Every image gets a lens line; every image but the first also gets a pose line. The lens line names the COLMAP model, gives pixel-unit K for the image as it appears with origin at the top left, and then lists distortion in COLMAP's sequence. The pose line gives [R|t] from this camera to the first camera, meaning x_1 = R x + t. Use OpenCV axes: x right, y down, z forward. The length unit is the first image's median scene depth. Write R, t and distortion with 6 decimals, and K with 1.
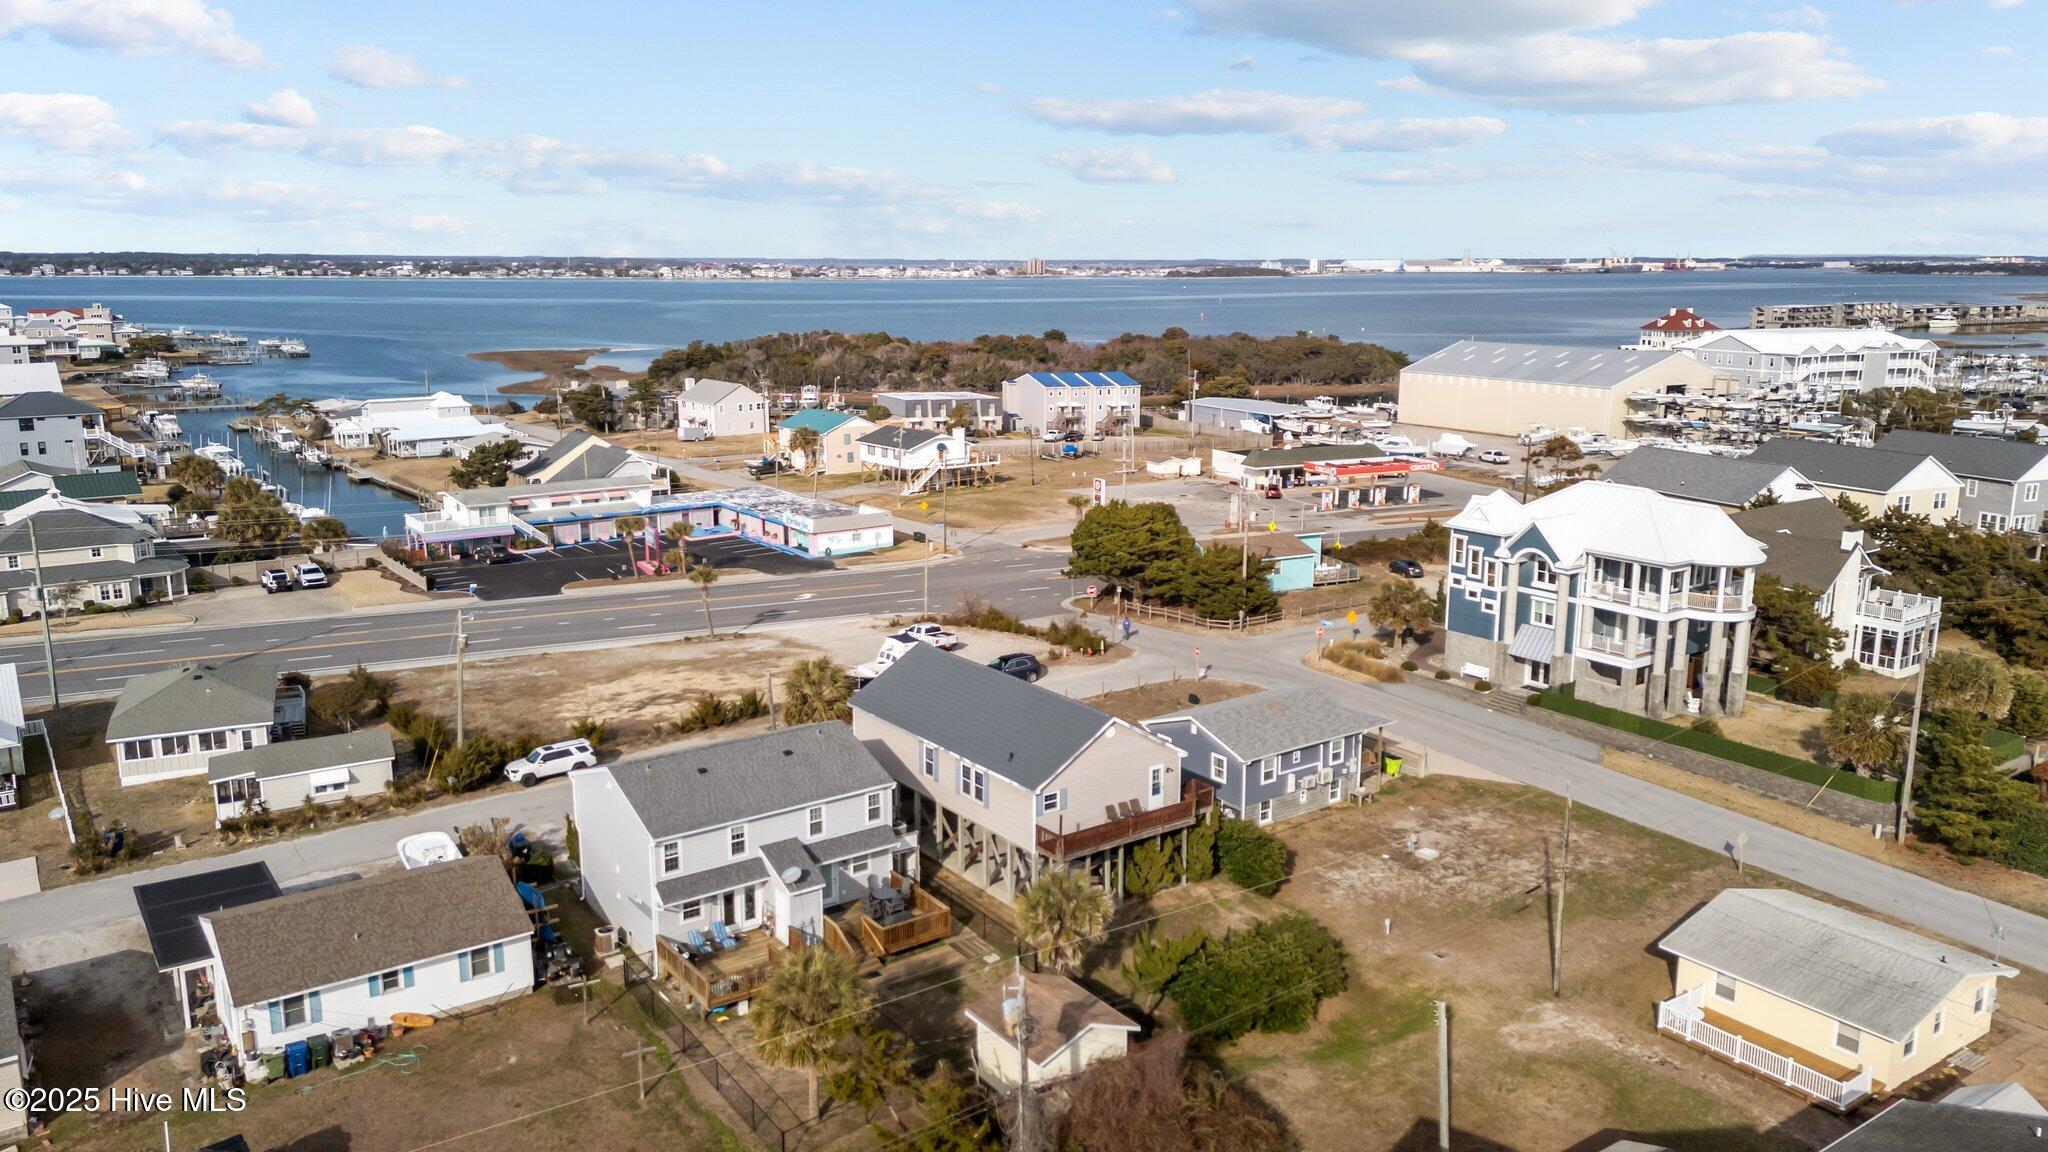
lens RADIAL K [[1497.9, 0, 1016.8], [0, 1497.9, 582.2], [0, 0, 1]] dist [0.078712, -0.057486]
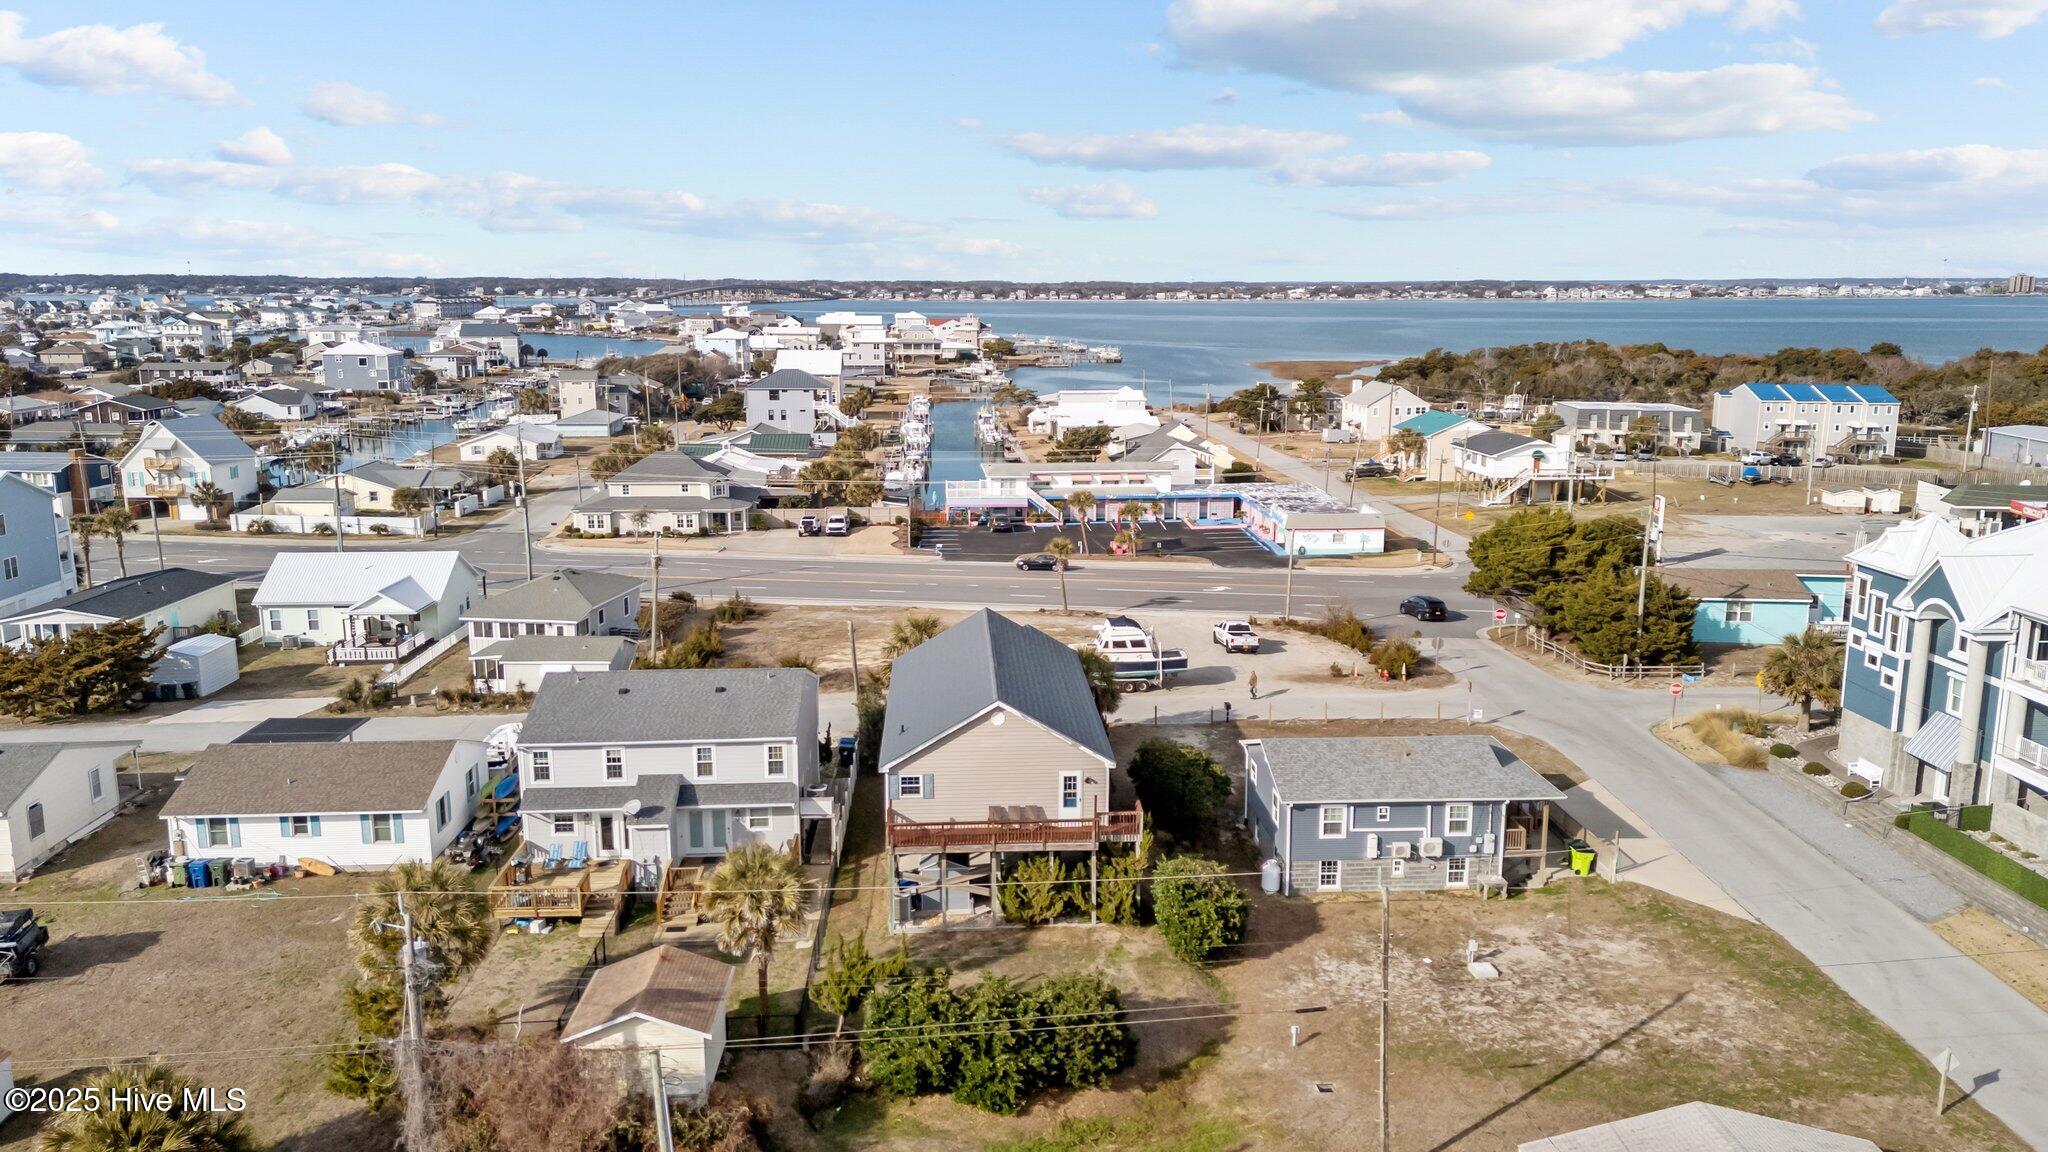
lens RADIAL K [[1497.9, 0, 1024.7], [0, 1497.9, 578.0], [0, 0, 1]] dist [0.078712, -0.057486]
pose [[0.841174, 0.103528, -0.530762, 0.260552], [-0.113485, 0.993442, 0.013920, 0.003828], [0.528723, 0.048524, 0.847406, 0.146339]]
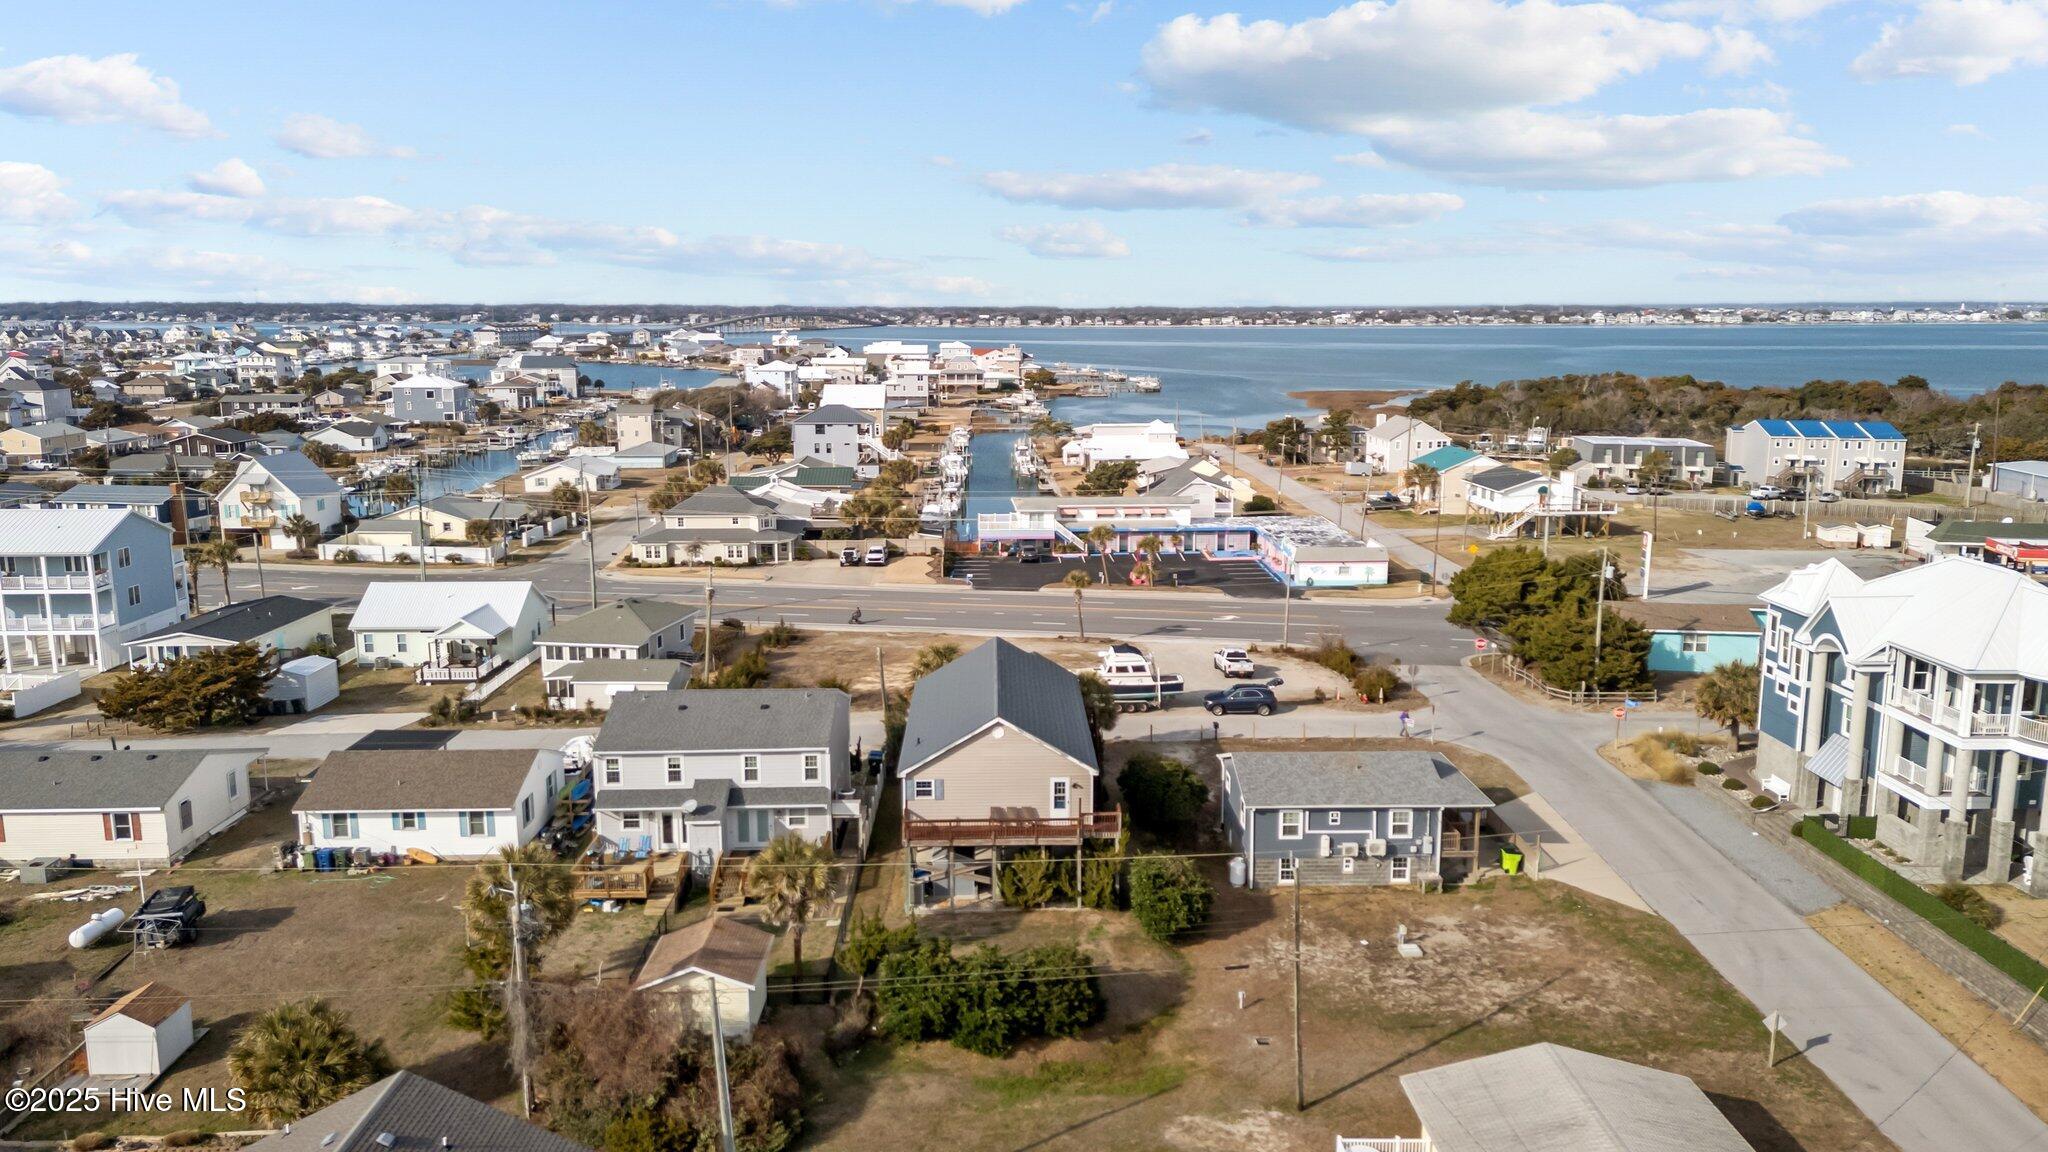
lens RADIAL K [[1497.9, 0, 1024.3], [0, 1497.9, 576.1], [0, 0, 1]] dist [0.078712, -0.057486]
pose [[0.823828, 0.097743, -0.558349, 0.314732], [-0.117200, 0.993108, 0.000925, -0.003195], [0.554591, 0.064676, 0.829606, 0.090158]]
